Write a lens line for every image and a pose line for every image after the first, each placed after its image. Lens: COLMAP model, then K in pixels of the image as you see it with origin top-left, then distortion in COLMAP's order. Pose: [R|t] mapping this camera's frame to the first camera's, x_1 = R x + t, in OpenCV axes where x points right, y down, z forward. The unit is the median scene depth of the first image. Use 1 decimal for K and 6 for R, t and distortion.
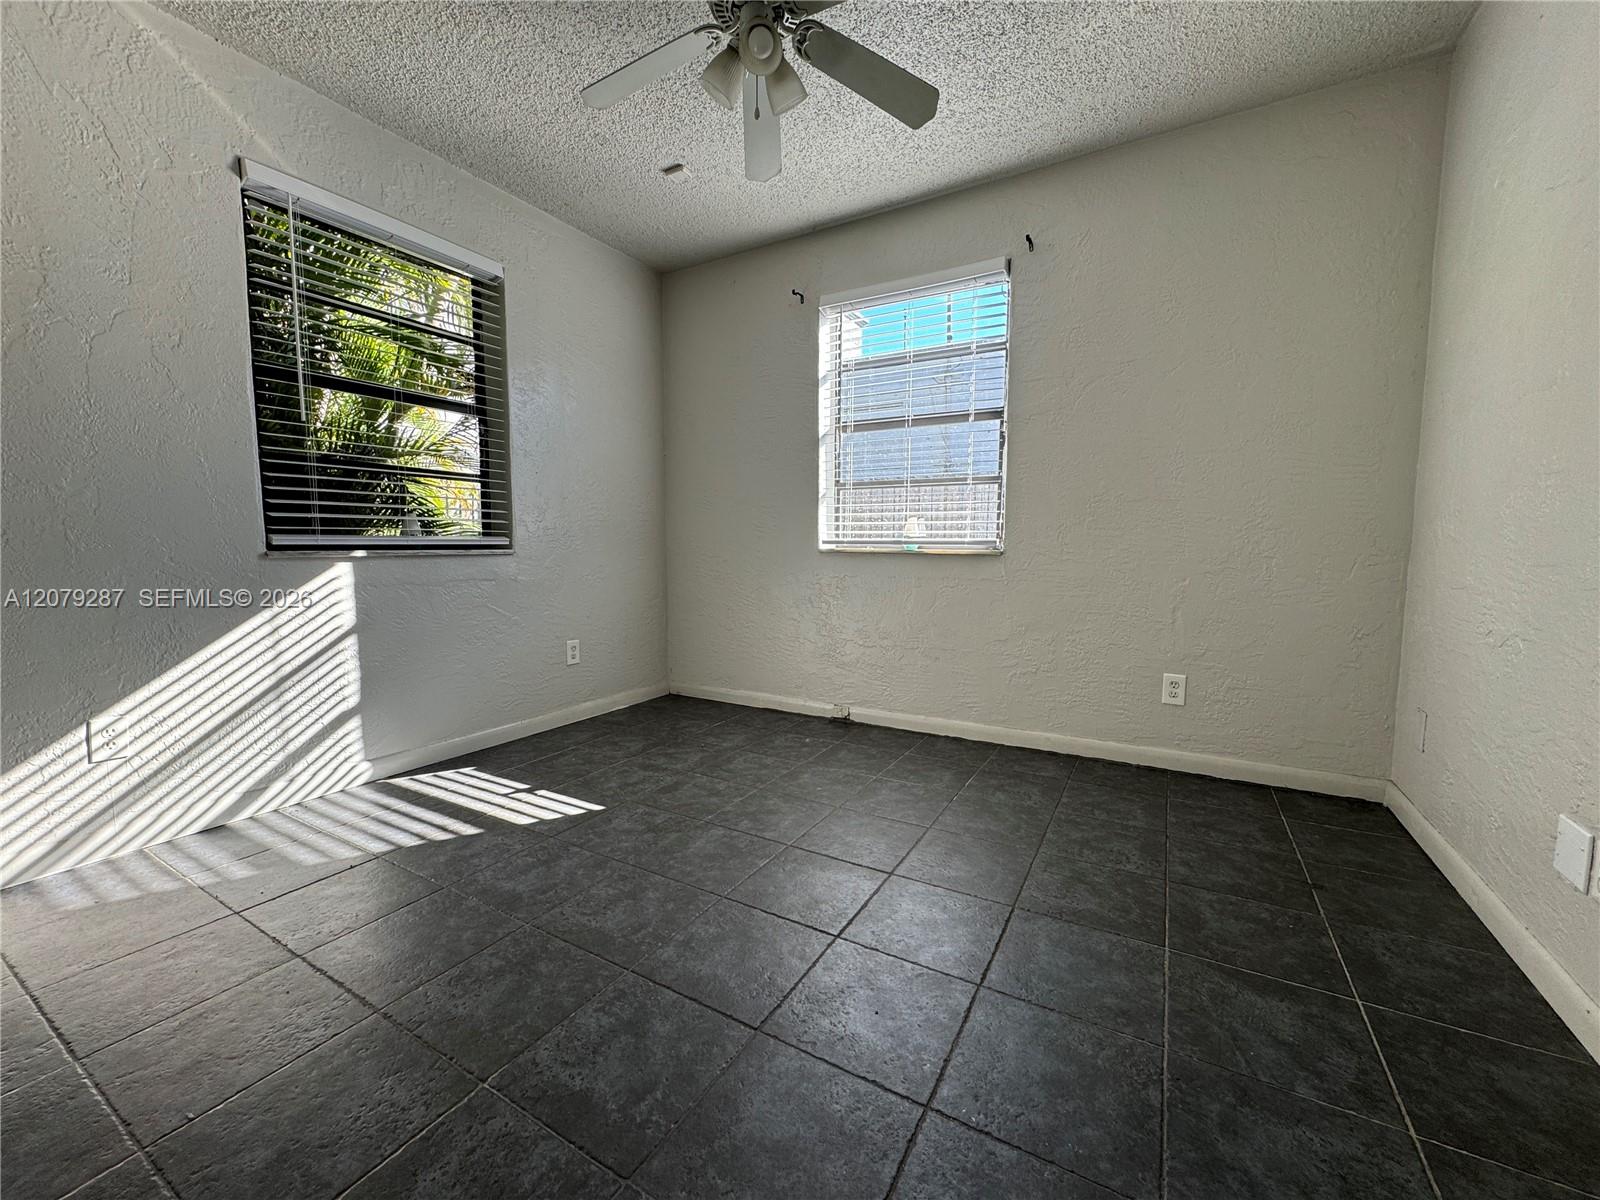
lens RADIAL K [[633.4, 0, 799.1], [0, 633.4, 598.6], [0, 0, 1]] dist [-0.004704, 0.000957]
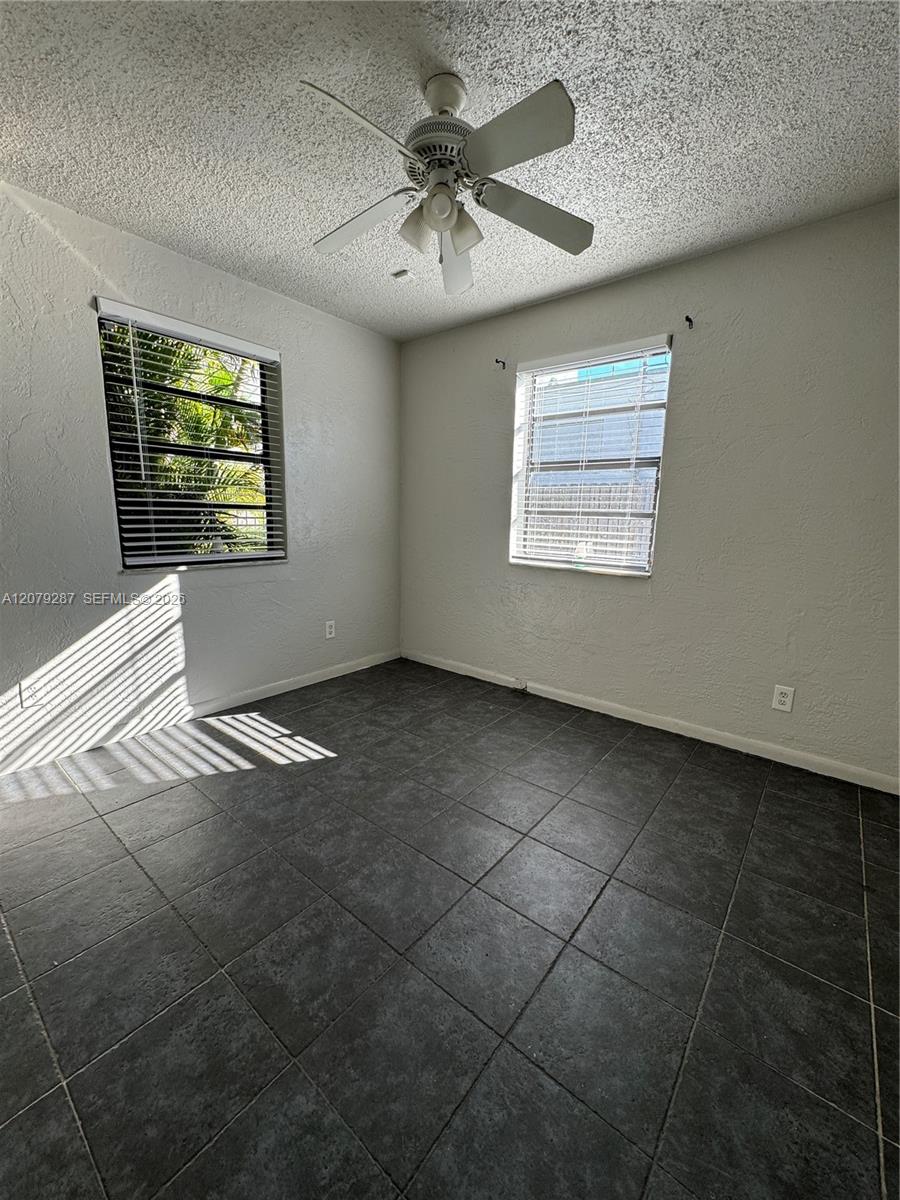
lens RADIAL K [[475.0, 0, 450.0], [0, 475.0, 600.0], [0, 0, 1]] dist [-0.004704, 0.000957]
pose [[0.987806, 0.045838, -0.148786, 0.097249], [-0.032840, 0.995520, 0.088667, -0.134150], [0.152184, -0.082700, 0.984886, 0.006489]]
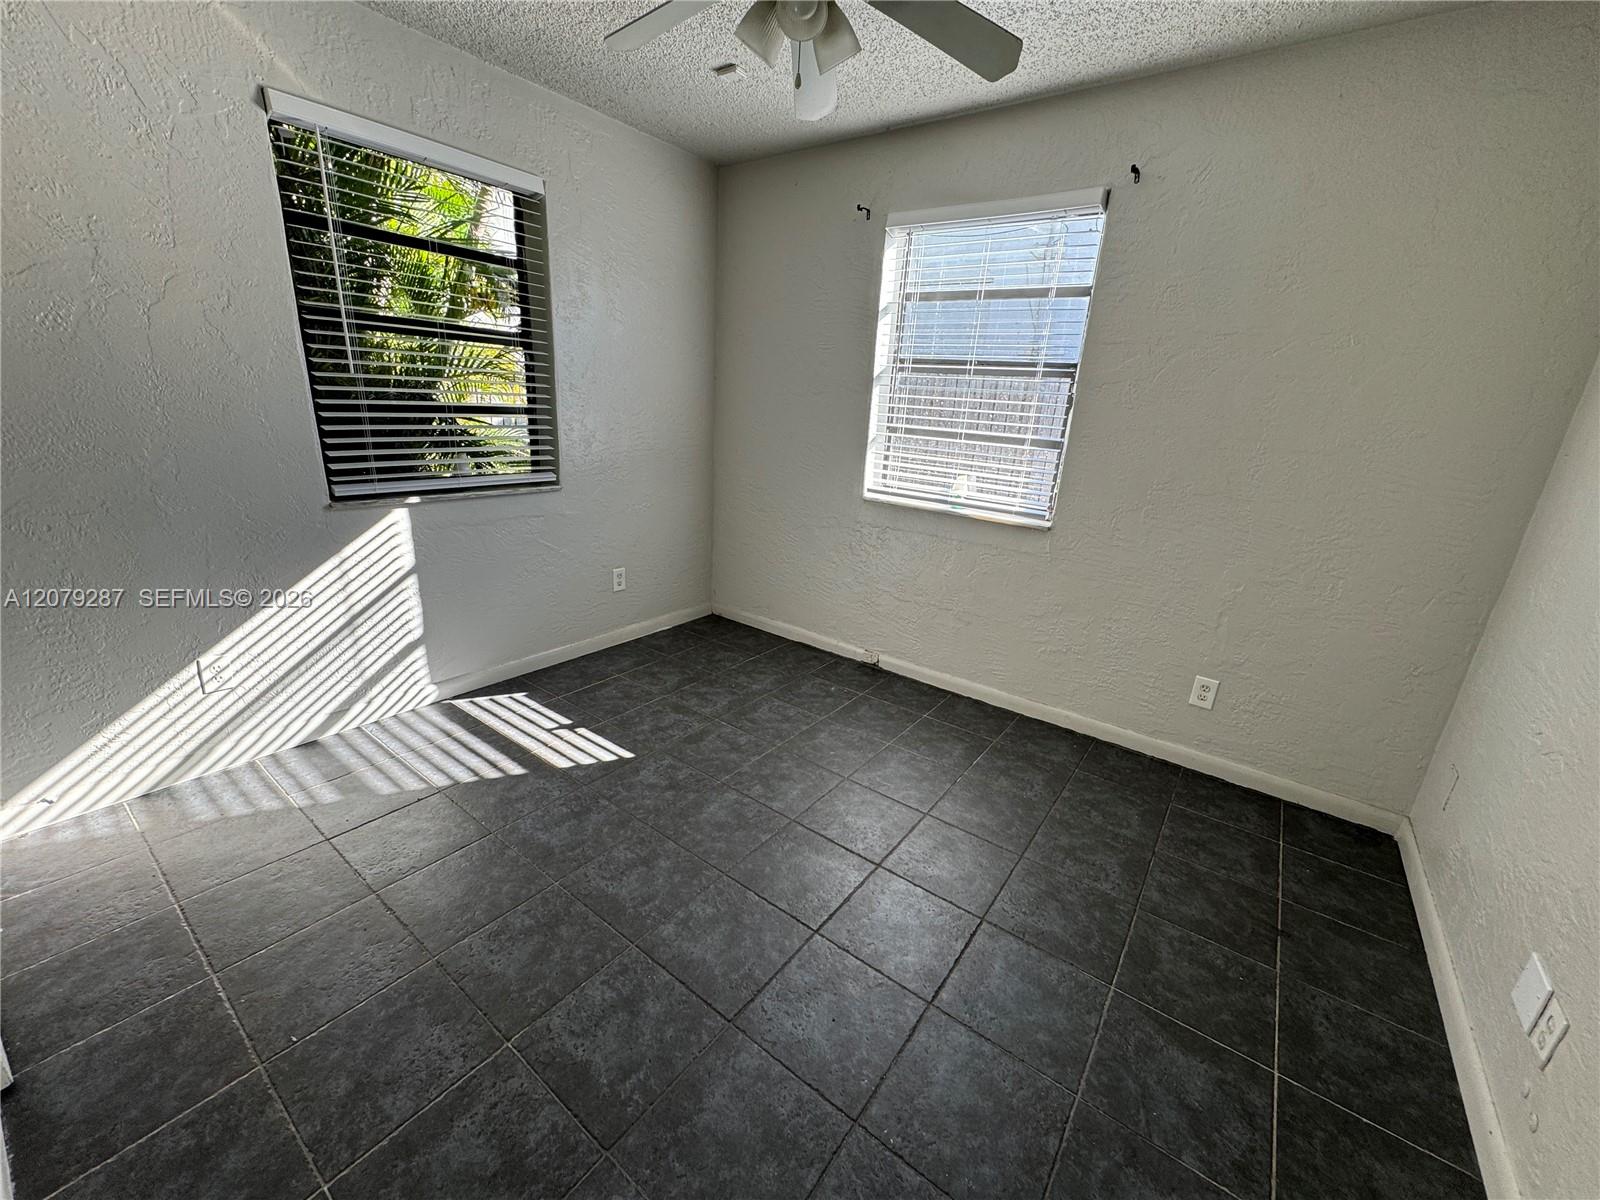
lens RADIAL K [[633.4, 0, 799.1], [0, 633.4, 598.6], [0, 0, 1]] dist [-0.004704, 0.000957]
pose [[0.991968, 0.087472, -0.091369, 0.058608], [-0.065908, 0.973970, 0.216882, -0.209860], [0.107962, -0.209118, 0.971913, 0.013241]]
